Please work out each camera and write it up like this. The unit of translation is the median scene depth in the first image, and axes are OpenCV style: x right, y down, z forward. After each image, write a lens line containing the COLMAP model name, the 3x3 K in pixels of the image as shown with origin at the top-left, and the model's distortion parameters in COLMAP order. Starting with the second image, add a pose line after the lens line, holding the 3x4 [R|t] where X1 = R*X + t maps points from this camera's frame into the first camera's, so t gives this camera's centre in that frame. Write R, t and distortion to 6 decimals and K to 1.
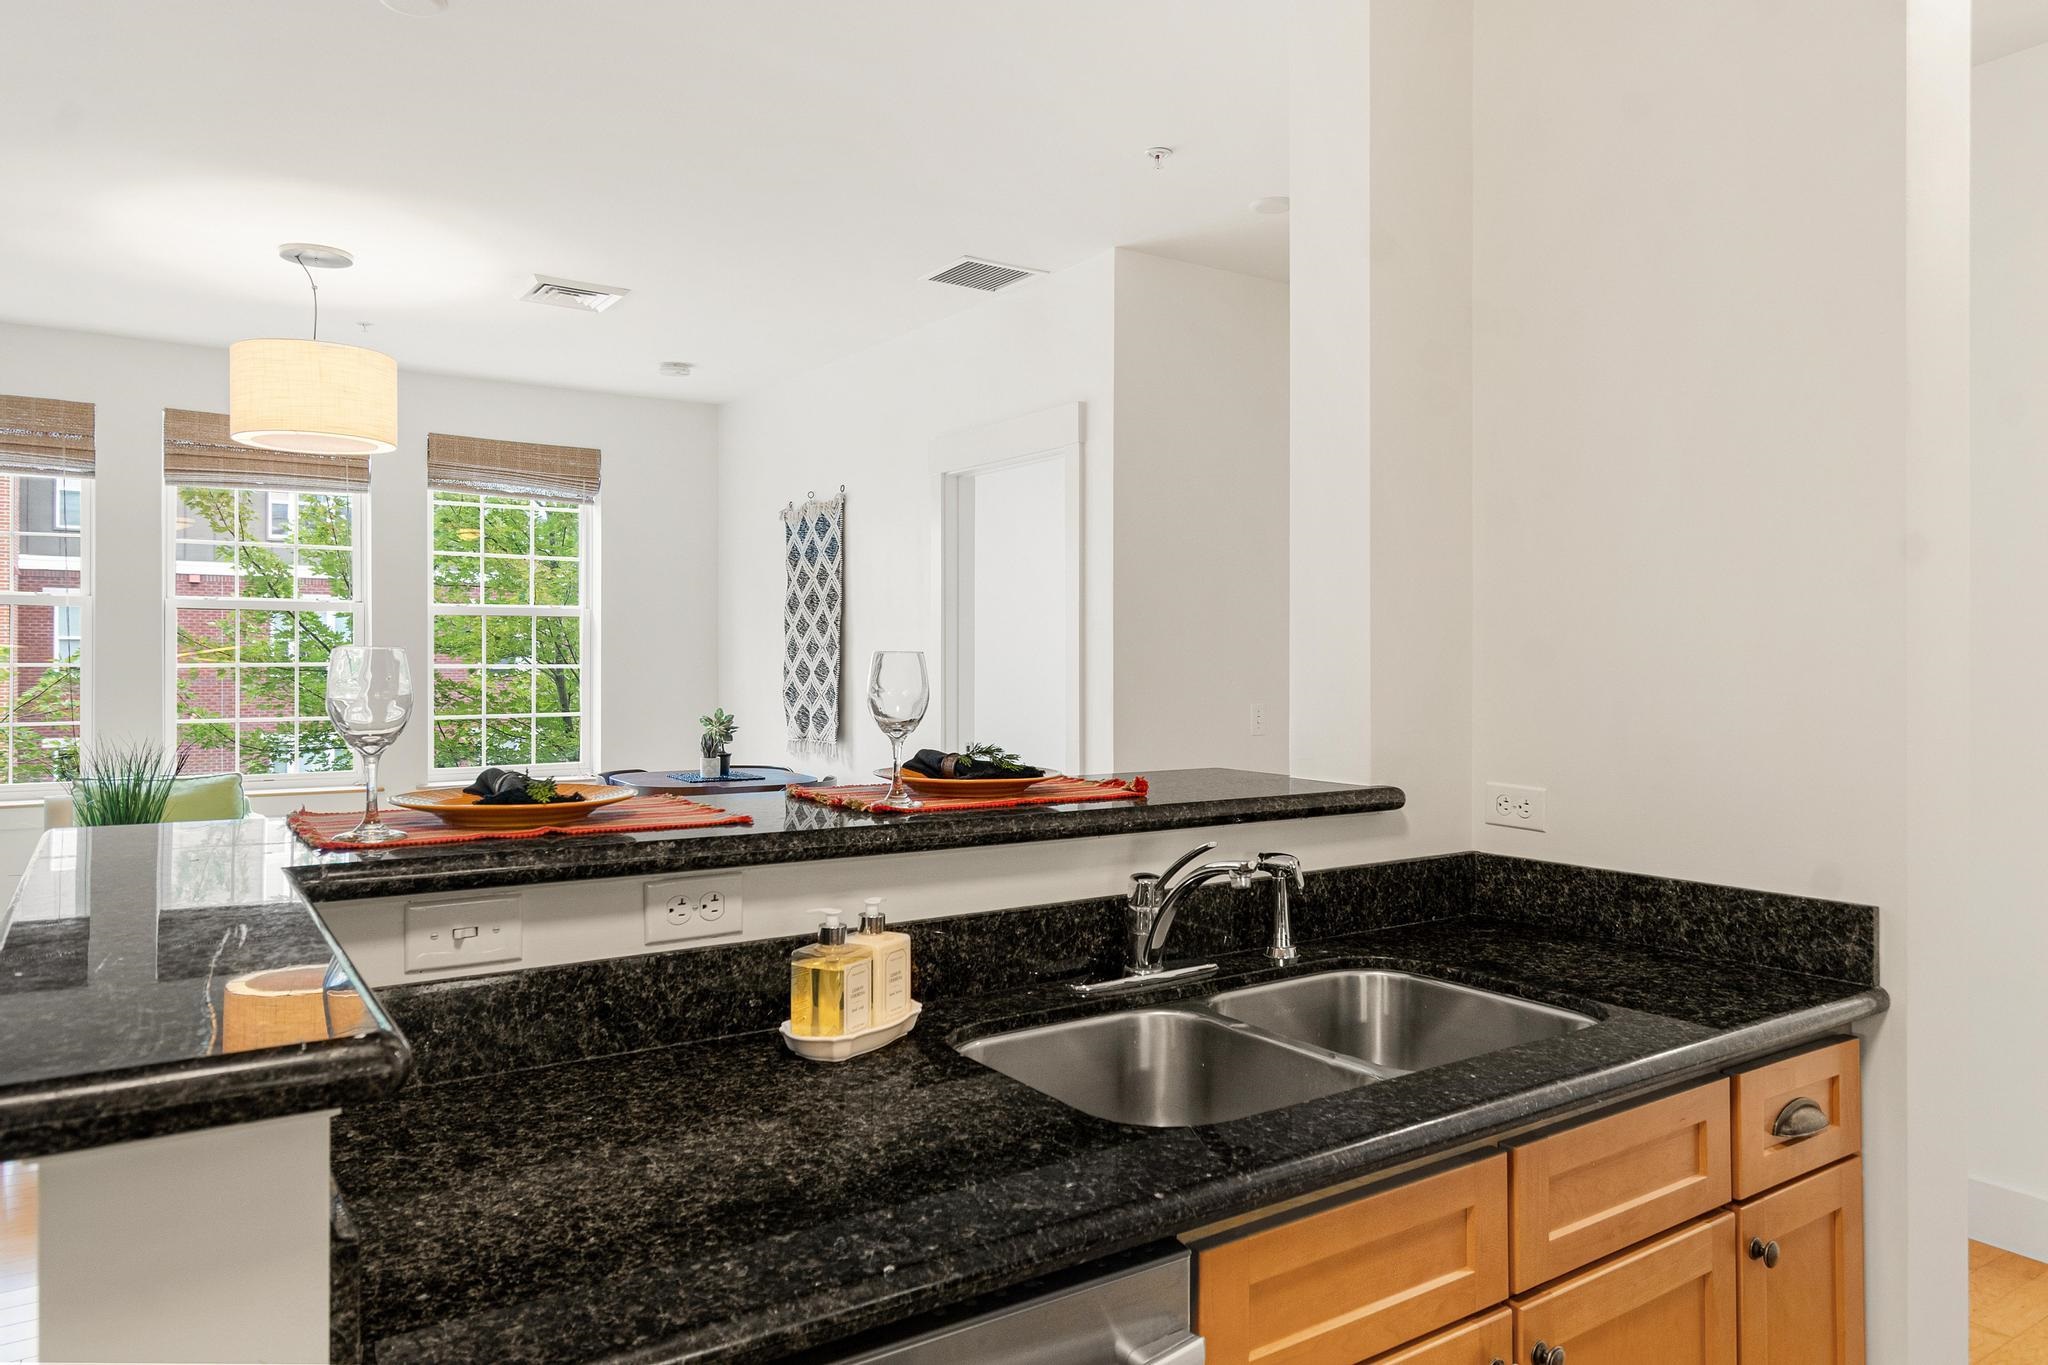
lens RADIAL K [[1314.7, 0, 1029.7], [0, 1314.7, 660.7], [0, 0, 1]] dist [0.002453, -0.000302]
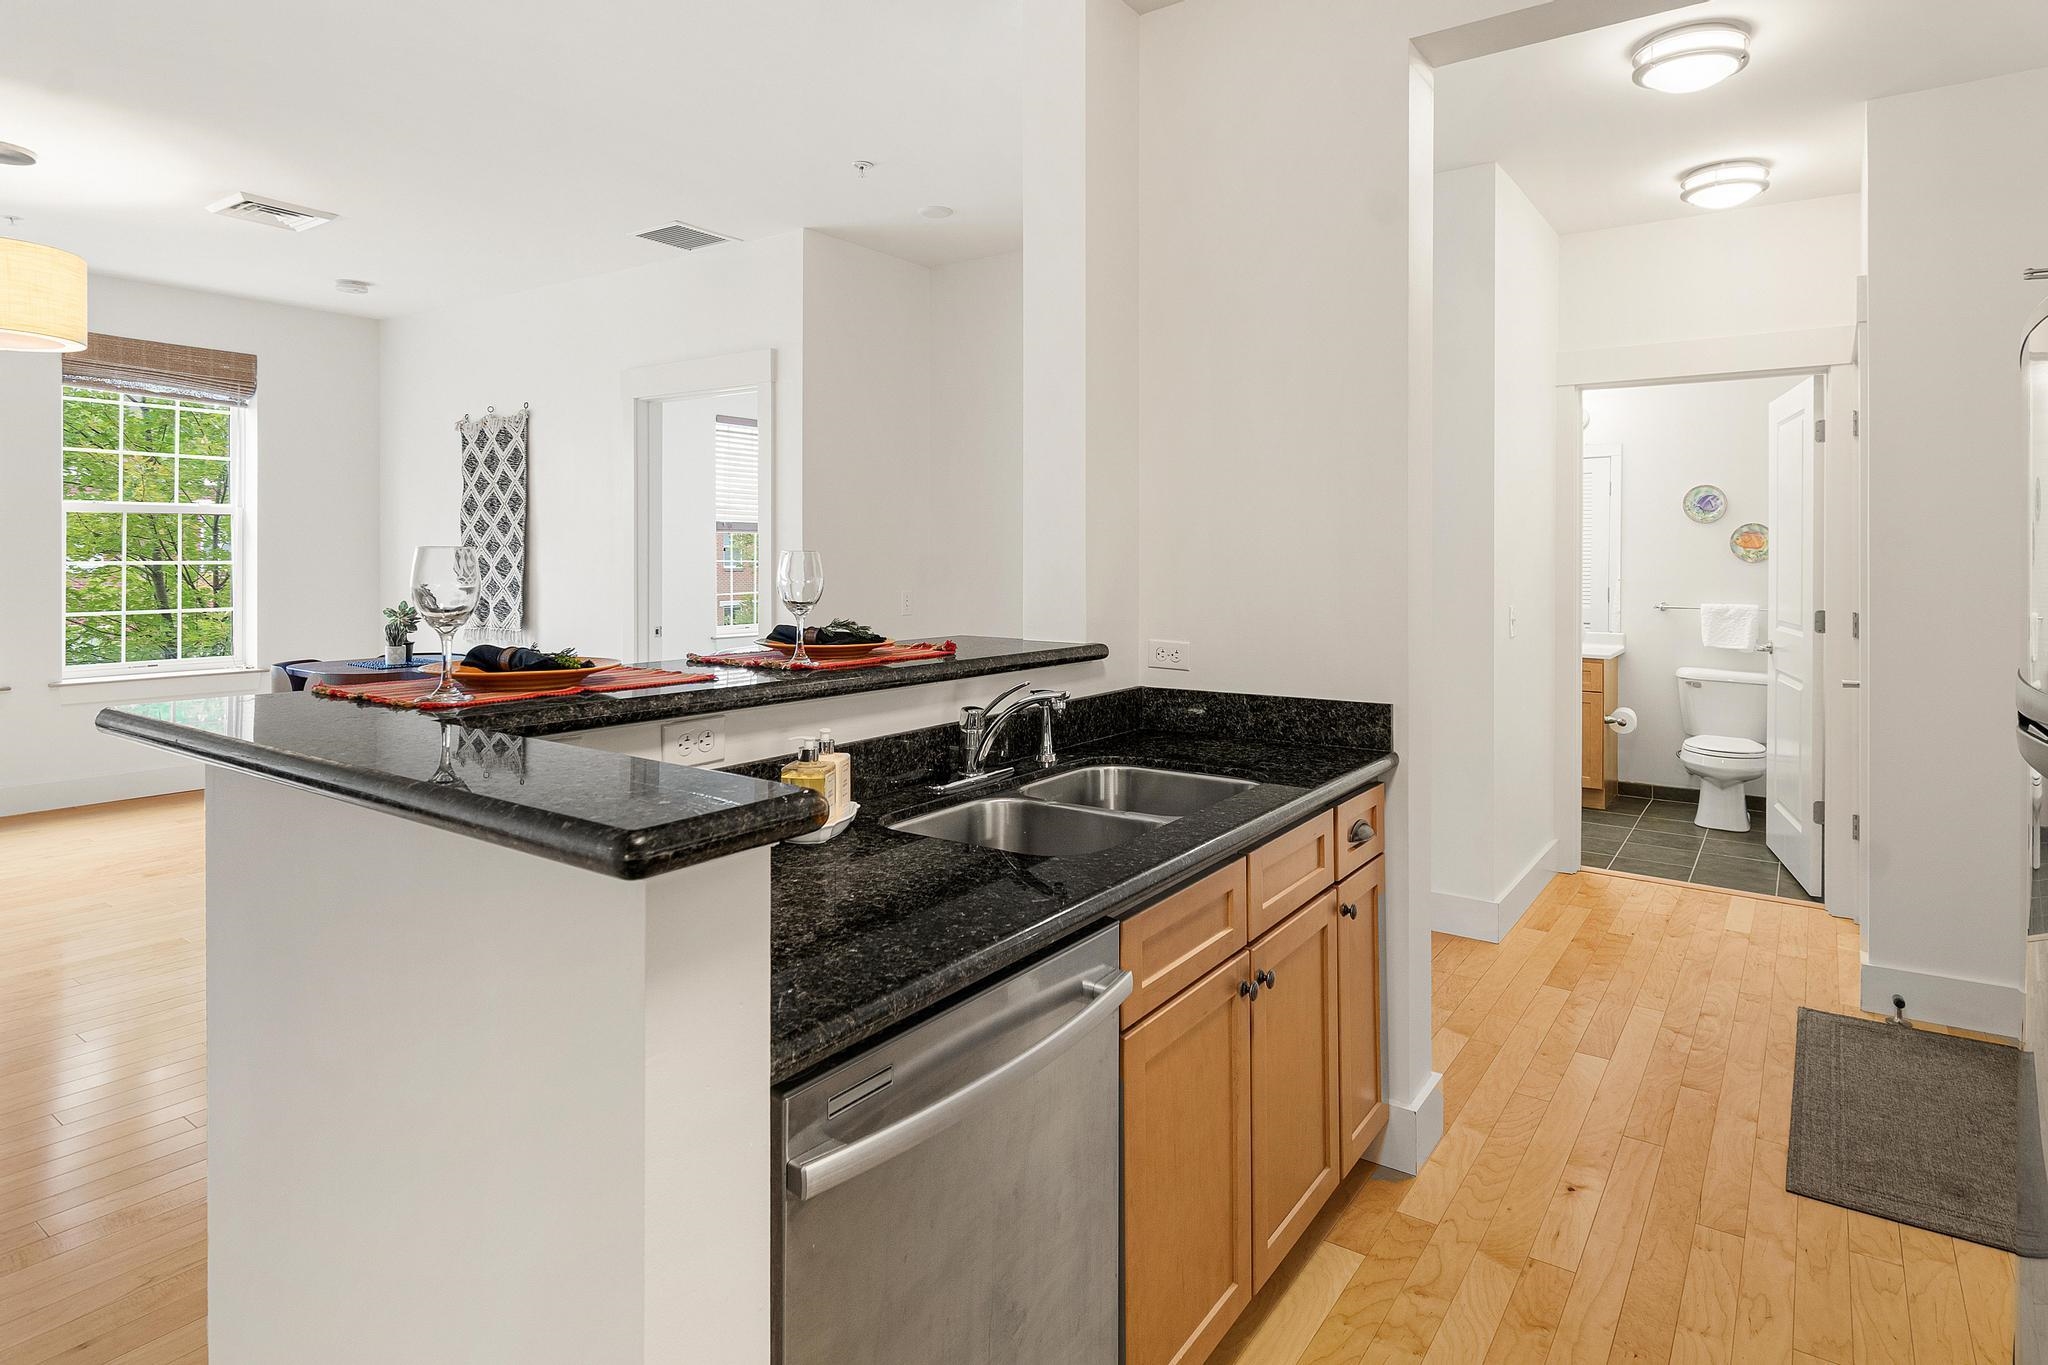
lens RADIAL K [[1104.3, 0, 1018.7], [0, 1104.3, 557.7], [0, 0, 1]] dist [-0.000030, -0.000237]
pose [[0.934061, -0.000512, 0.357113, -0.212260], [0.000292, 1.000000, 0.000670, -0.000617], [-0.357113, -0.000522, 0.934061, -0.101500]]
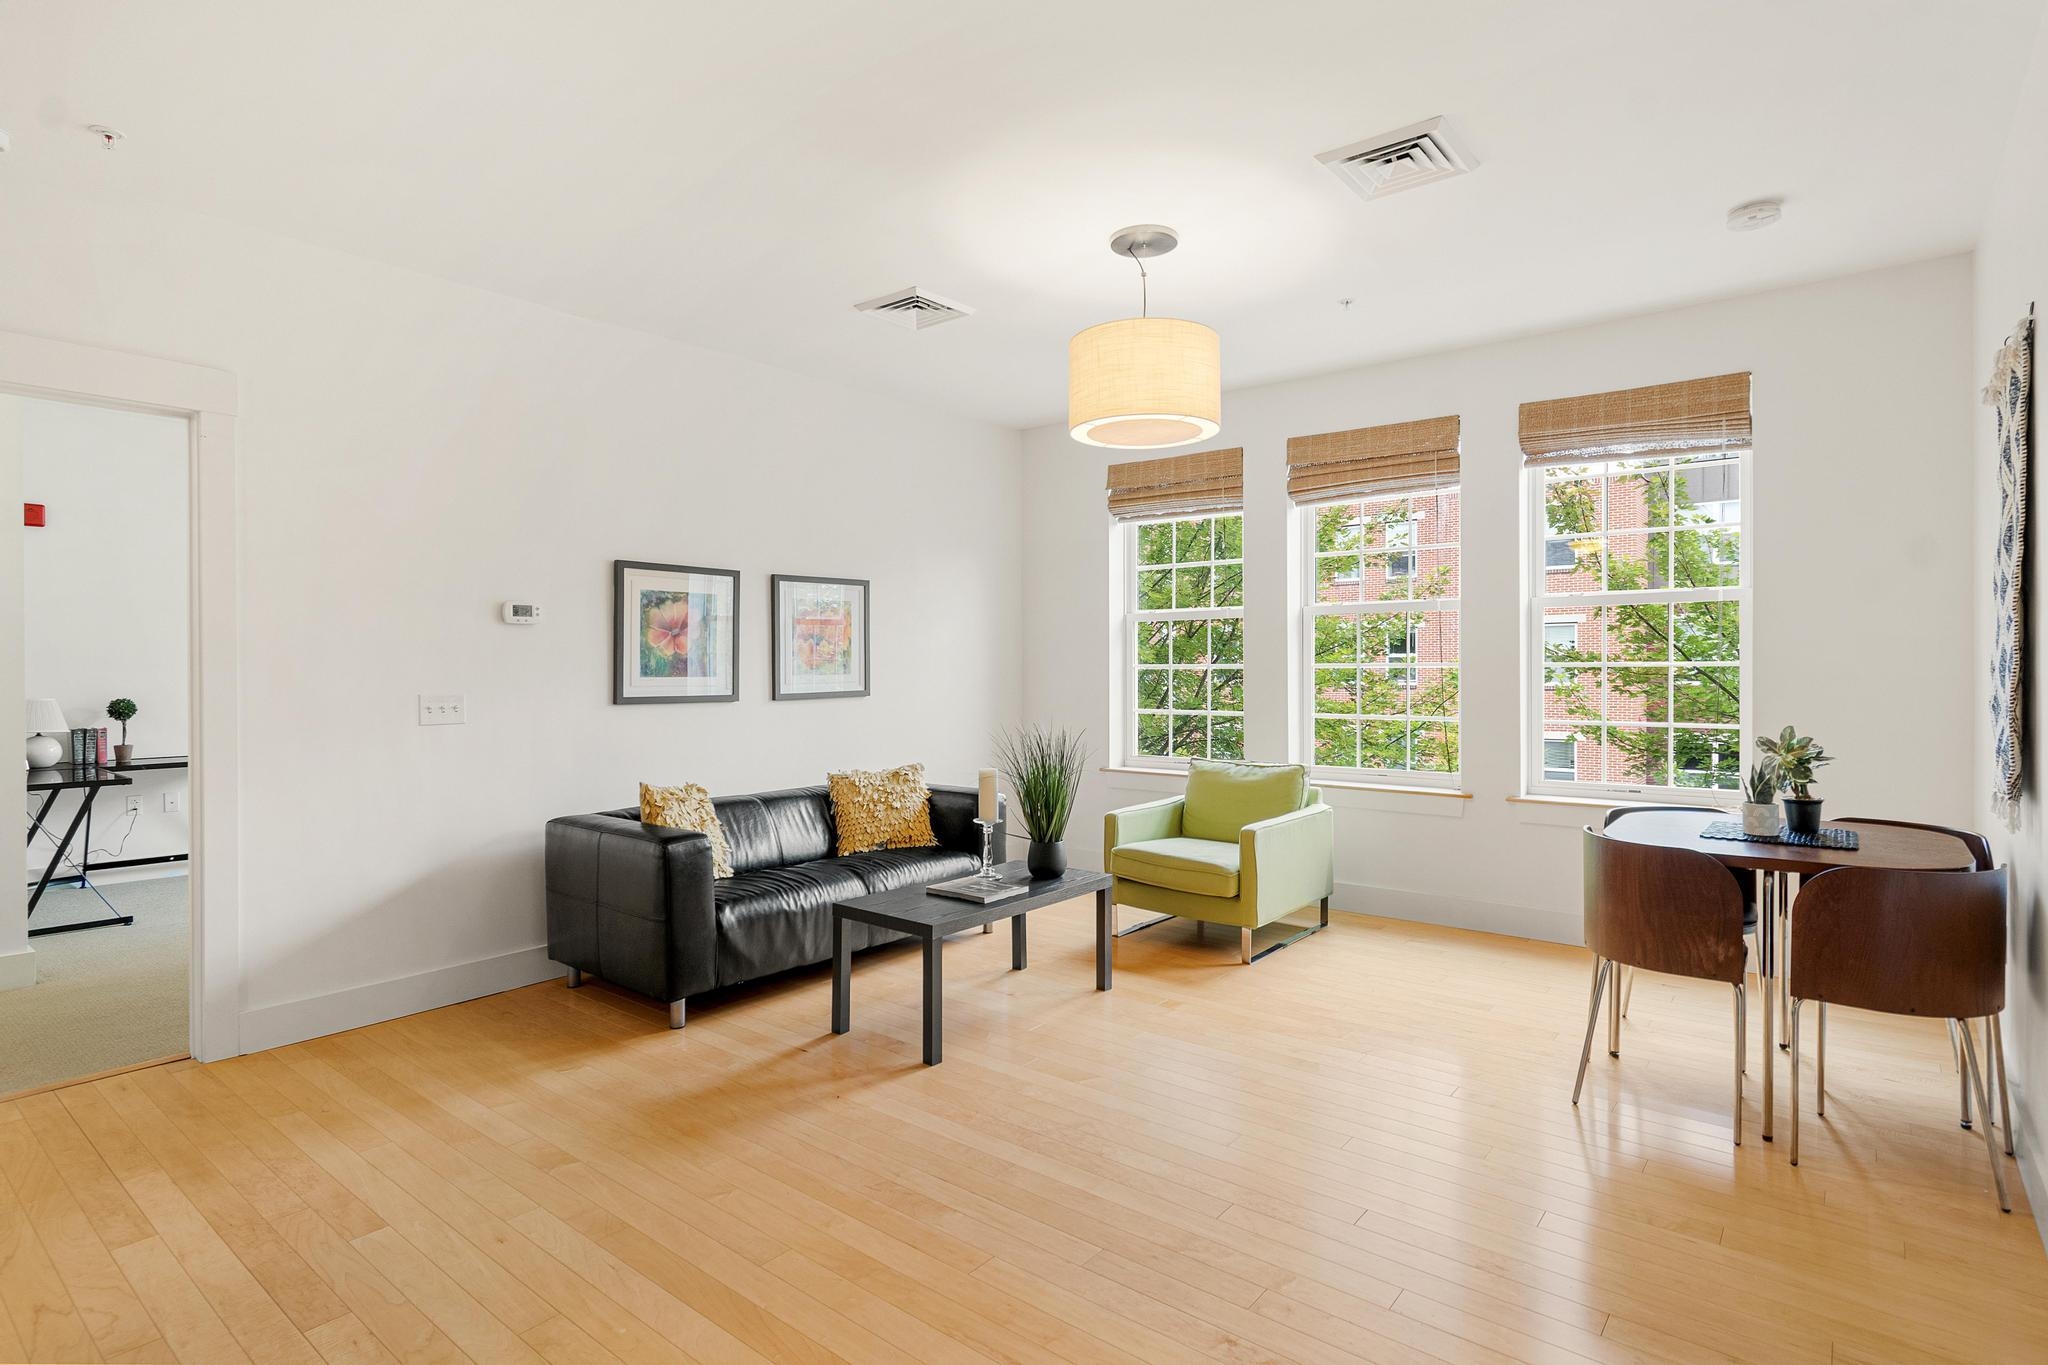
lens RADIAL K [[1048.7, 0, 1030.4], [0, 1048.7, 665.5], [0, 0, 1]] dist [-0.000219, 0.000147]
pose [[0.294082, -0.005628, -0.955764, 0.338147], [-0.004835, 0.999961, -0.007376, 0.032164], [0.955768, 0.006790, 0.294043, 1.257189]]
